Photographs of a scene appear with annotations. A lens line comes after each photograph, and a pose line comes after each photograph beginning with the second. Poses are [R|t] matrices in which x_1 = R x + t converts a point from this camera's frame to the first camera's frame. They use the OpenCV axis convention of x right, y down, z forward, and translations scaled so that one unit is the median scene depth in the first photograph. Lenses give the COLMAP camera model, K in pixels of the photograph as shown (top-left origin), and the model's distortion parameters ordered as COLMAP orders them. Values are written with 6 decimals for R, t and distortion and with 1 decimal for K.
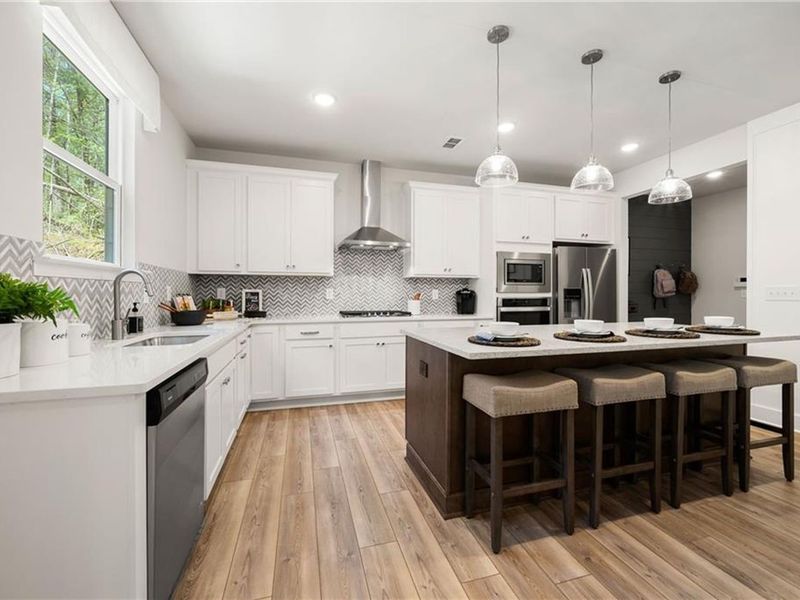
lens RADIAL K [[349.7, 0, 397.5], [0, 349.7, 296.1], [0, 0, 1]] dist [-0.004997, 0.000050]
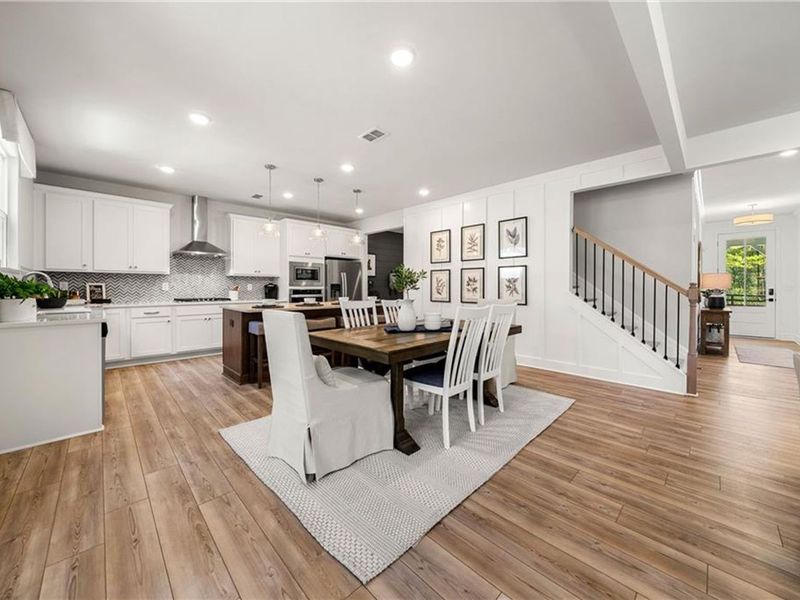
lens RADIAL K [[313.6, 0, 403.2], [0, 313.6, 288.9], [0, 0, 1]] dist [-0.007419, 0.000337]
pose [[0.874589, -0.001716, 0.484861, 0.040247], [0.001615, 0.999998, 0.000627, 0.003982], [-0.484862, 0.000235, 0.874591, -0.664448]]
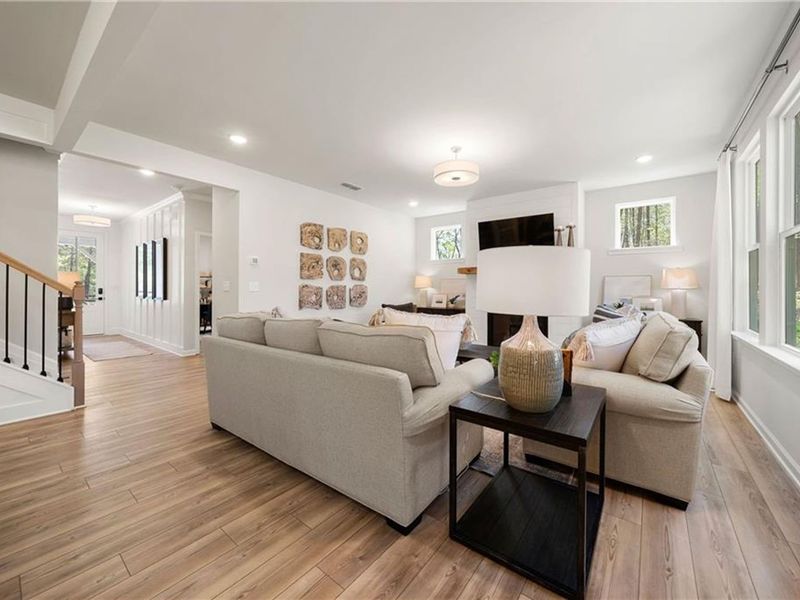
lens RADIAL K [[313.6, 0, 418.9], [0, 313.6, 290.4], [0, 0, 1]] dist [-0.007419, 0.000337]
pose [[-0.614204, -0.006542, 0.789120, 0.036324], [-0.000171, 0.999967, 0.008157, 0.005345], [-0.789147, 0.004875, -0.614185, -0.475745]]
